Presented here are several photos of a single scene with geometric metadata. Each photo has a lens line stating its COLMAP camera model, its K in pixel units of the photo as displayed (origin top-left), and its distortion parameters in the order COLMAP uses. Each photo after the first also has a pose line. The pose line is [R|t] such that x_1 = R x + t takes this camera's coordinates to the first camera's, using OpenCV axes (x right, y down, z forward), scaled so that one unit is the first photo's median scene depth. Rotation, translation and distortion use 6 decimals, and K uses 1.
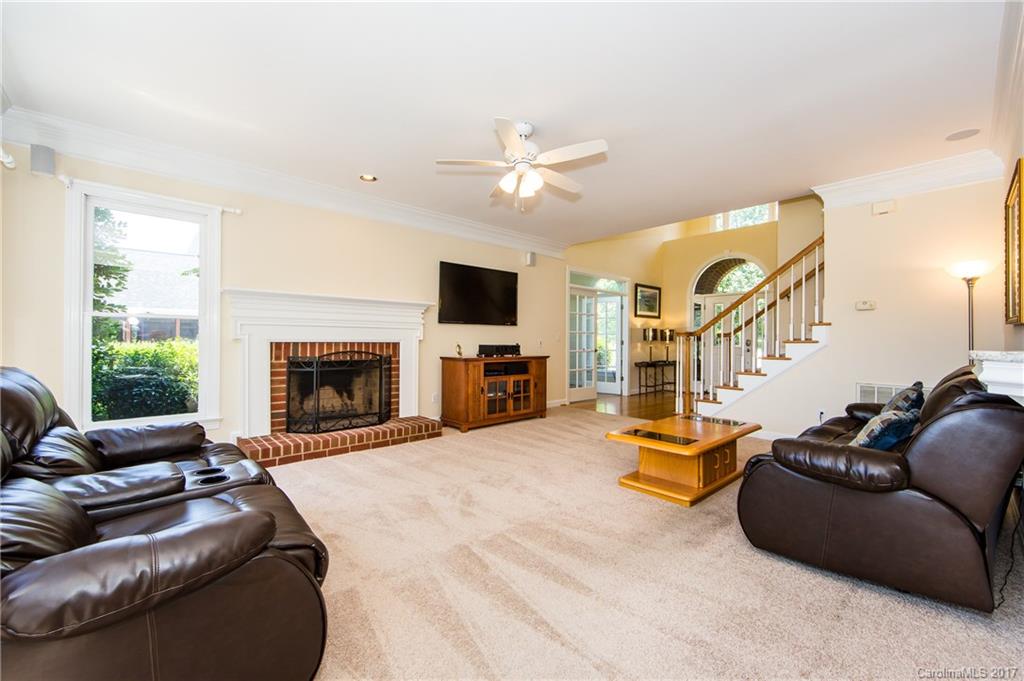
lens RADIAL K [[405.7, 0, 517.4], [0, 405.7, 340.6], [0, 0, 1]] dist [-0.000447, 0.000069]
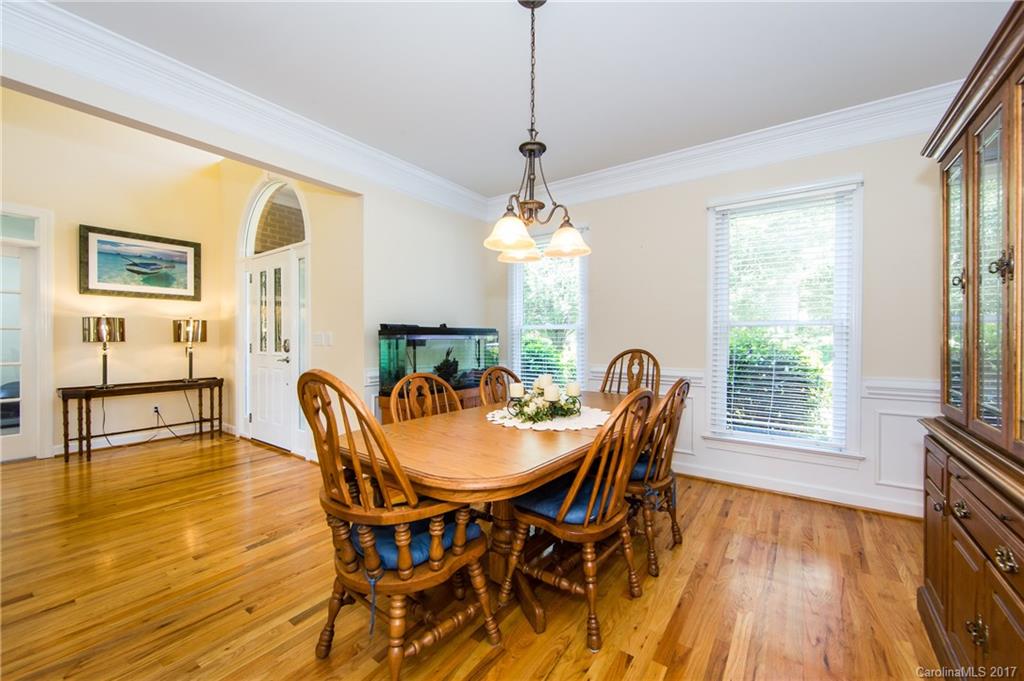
lens RADIAL K [[405.7, 0, 517.4], [0, 405.7, 340.6], [0, 0, 1]] dist [-0.000447, 0.000069]
pose [[0.974965, -0.005240, 0.222297, 0.691245], [0.002841, 0.999934, 0.011108, -0.006102], [-0.222340, -0.010199, 0.974916, 0.406049]]
